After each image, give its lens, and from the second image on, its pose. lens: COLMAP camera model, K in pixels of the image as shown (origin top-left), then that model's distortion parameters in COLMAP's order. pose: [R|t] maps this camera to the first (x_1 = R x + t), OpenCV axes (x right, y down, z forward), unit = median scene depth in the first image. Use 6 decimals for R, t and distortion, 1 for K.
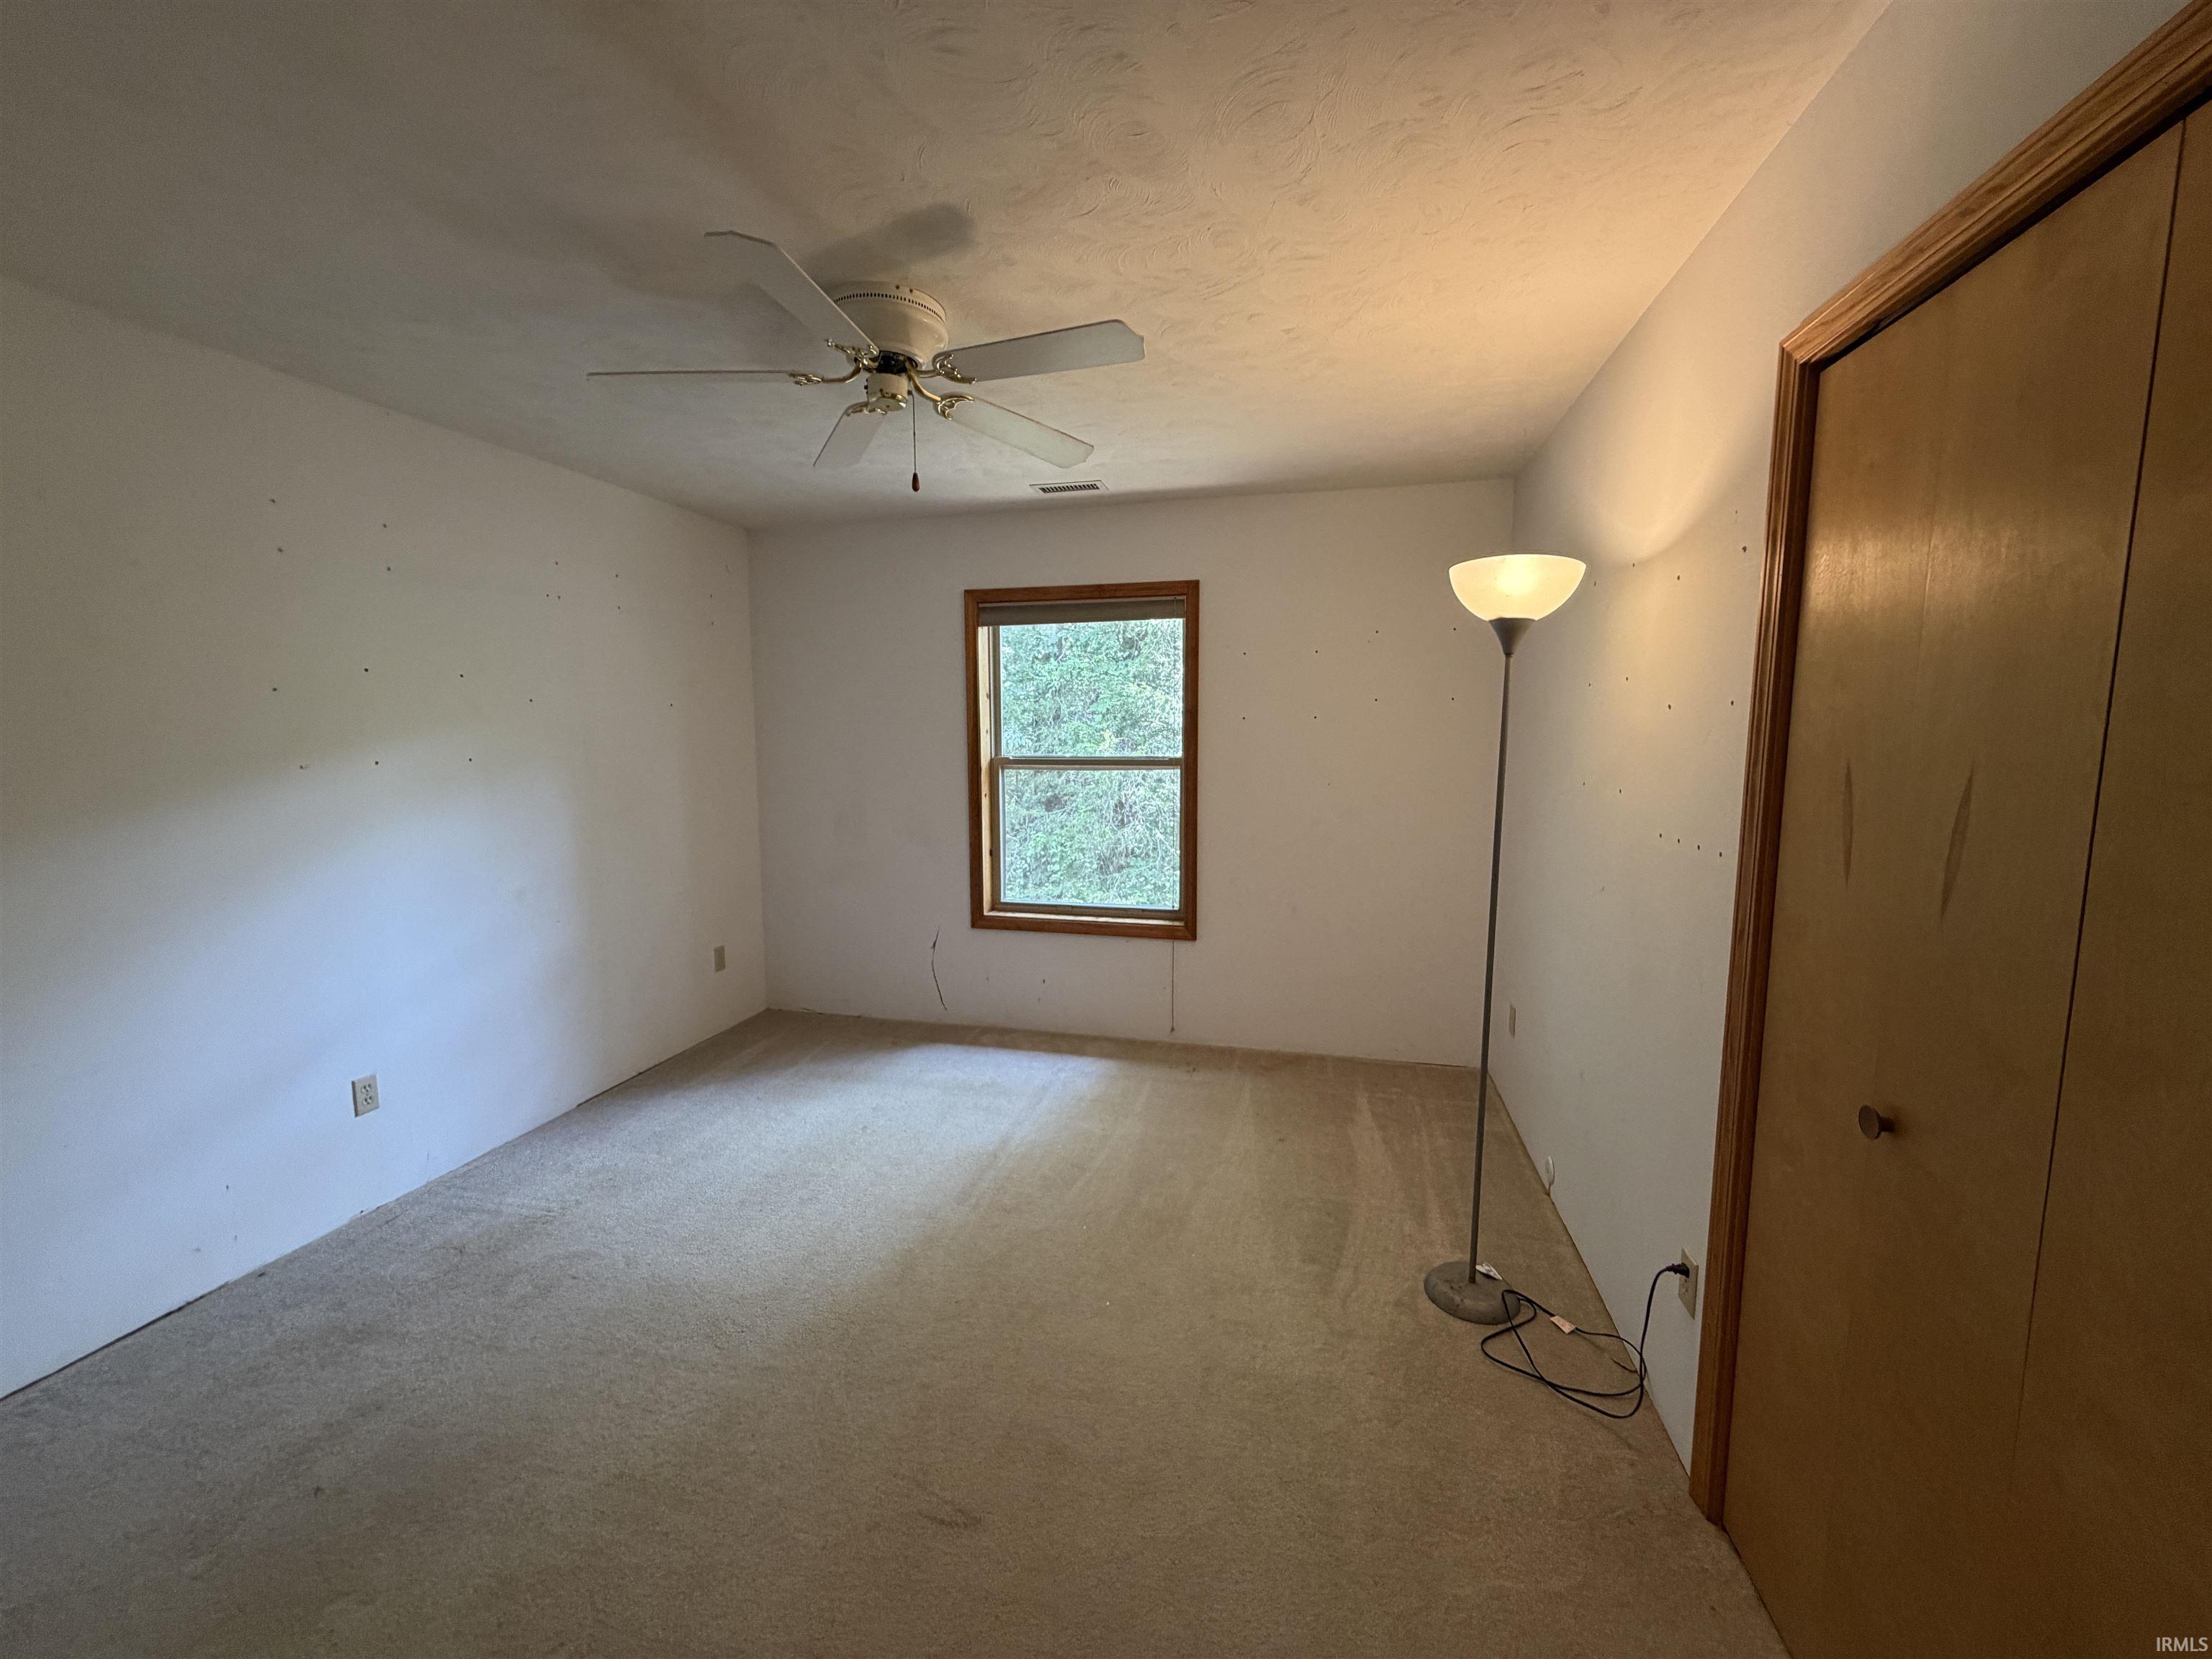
lens RADIAL K [[881.5, 0, 1101.8], [0, 881.5, 826.5], [0, 0, 1]] dist [0.000268, 0.000262]
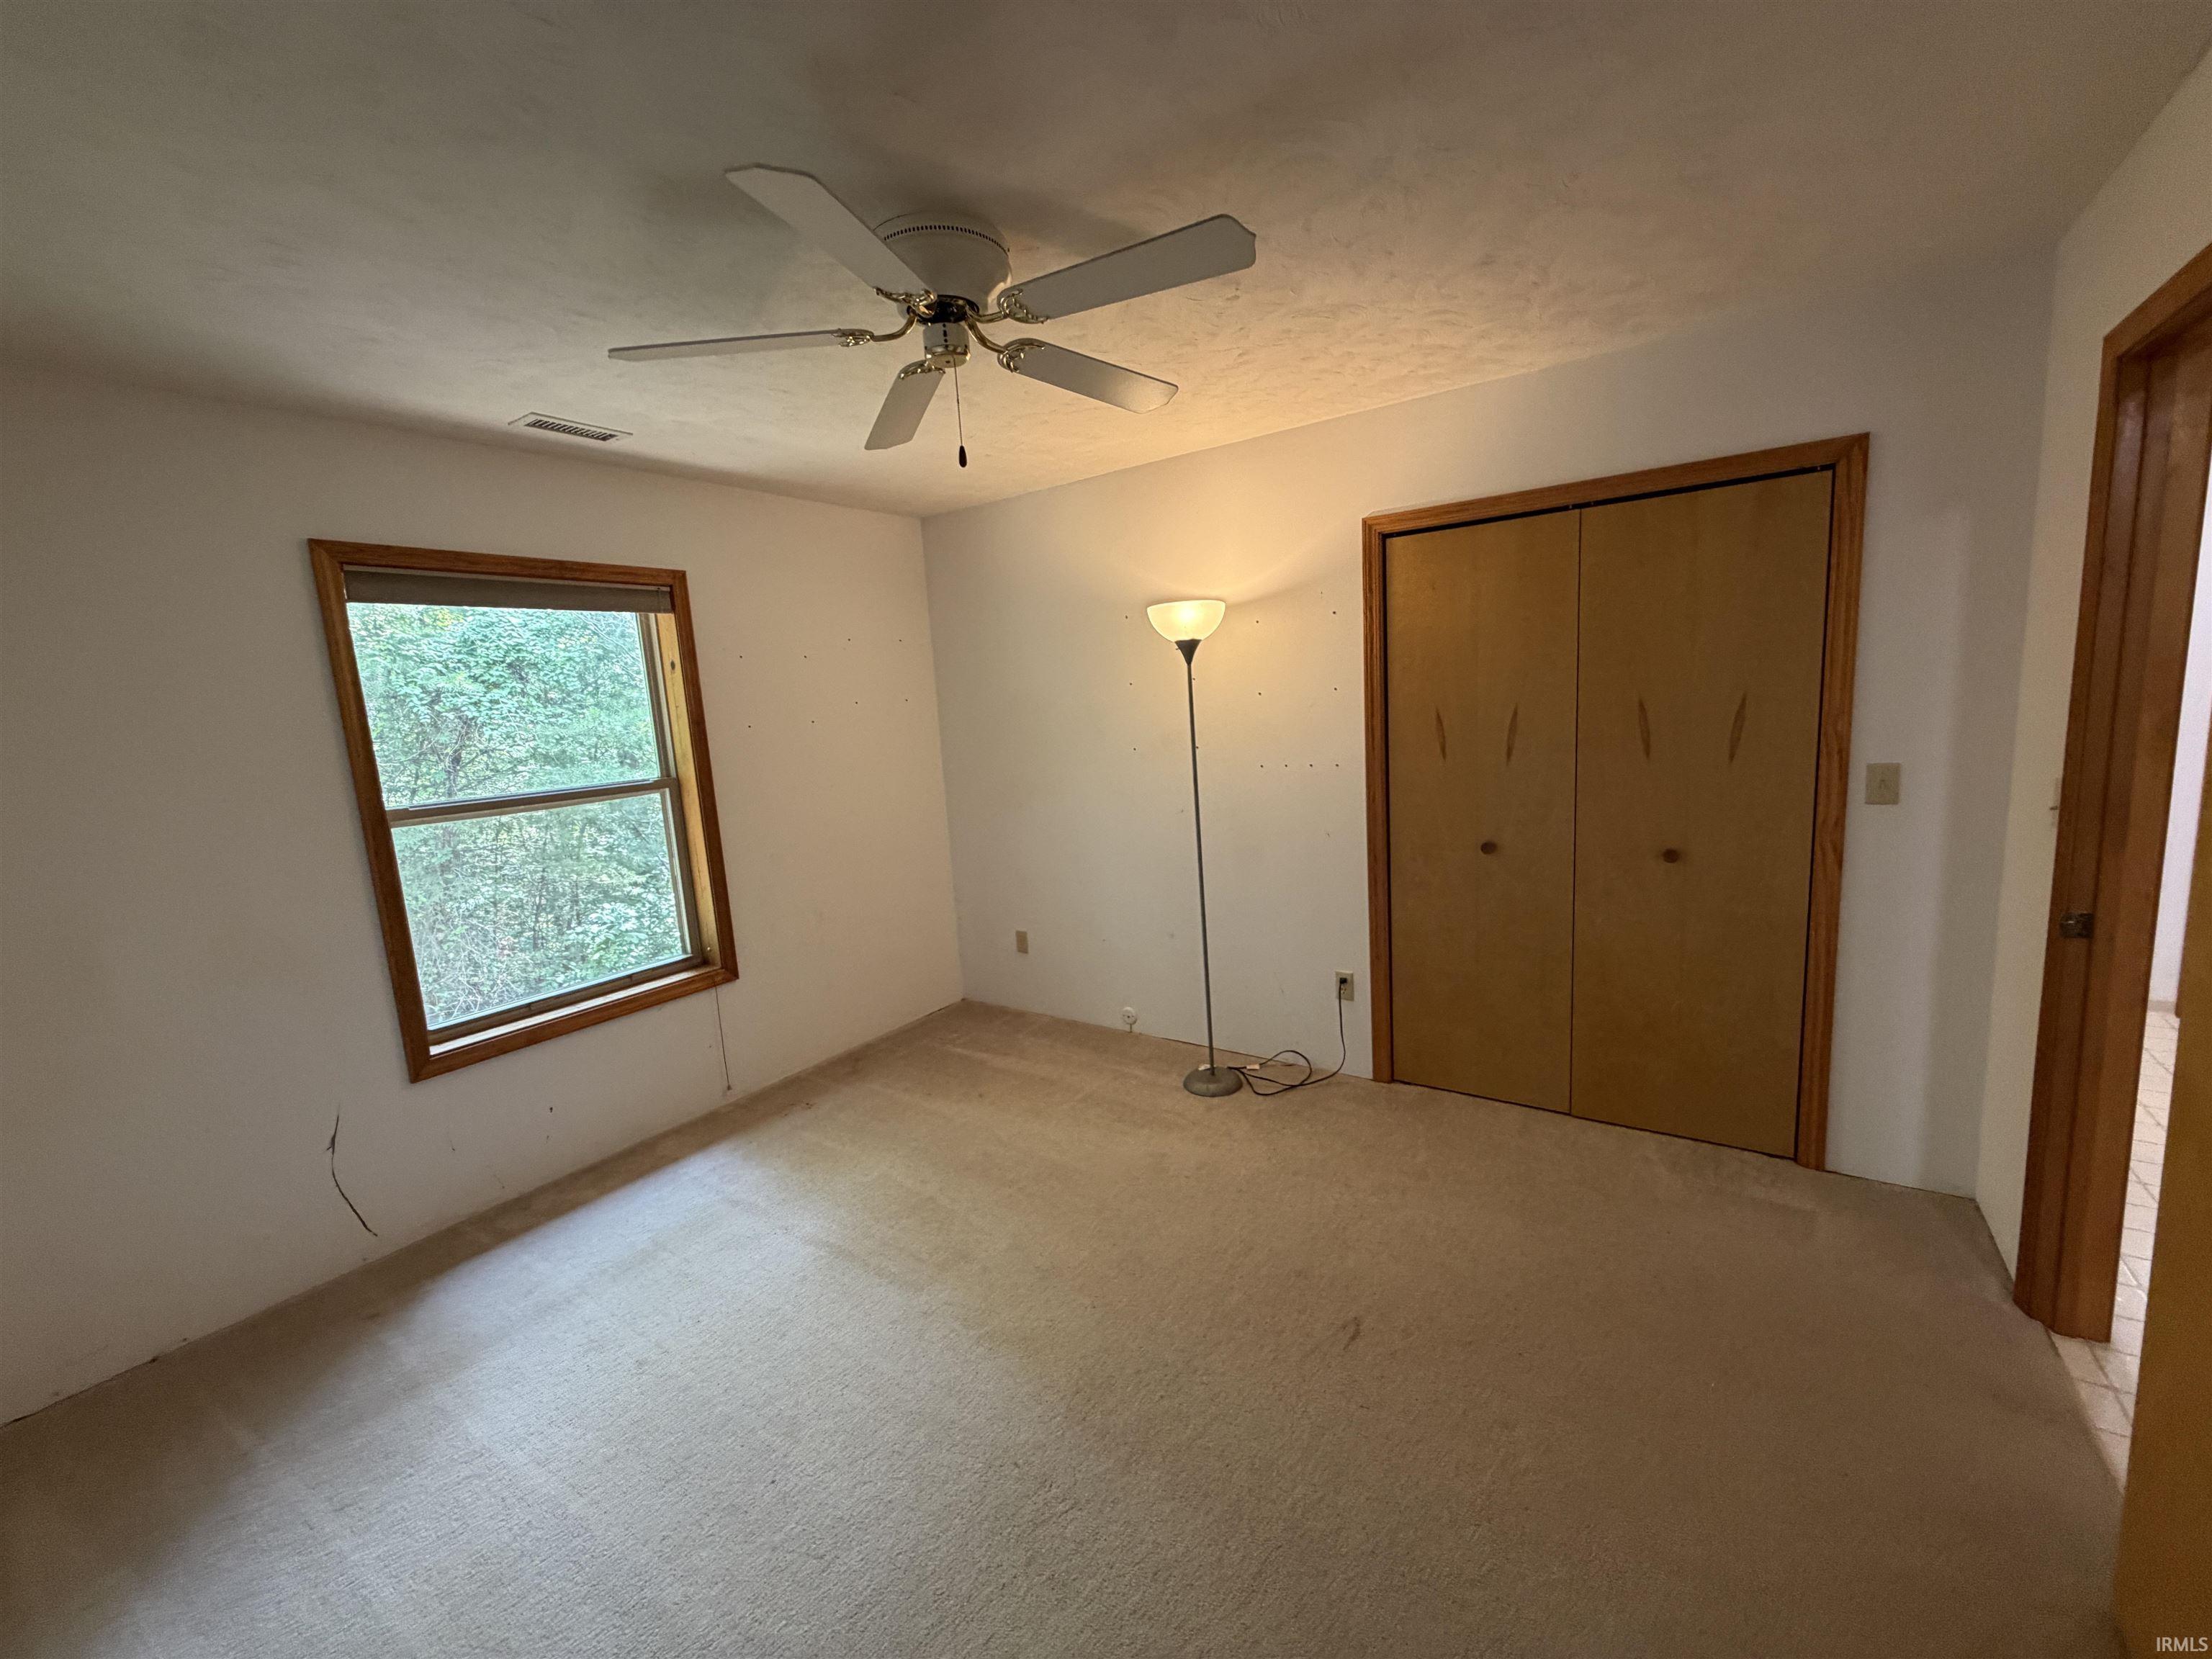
lens RADIAL K [[881.5, 0, 1101.8], [0, 881.5, 826.5], [0, 0, 1]] dist [0.000268, 0.000262]
pose [[0.358959, -0.151365, 0.920998, -0.580356], [0.162634, 0.981810, 0.097972, -0.050882], [-0.919075, 0.114617, 0.377047, 0.324088]]
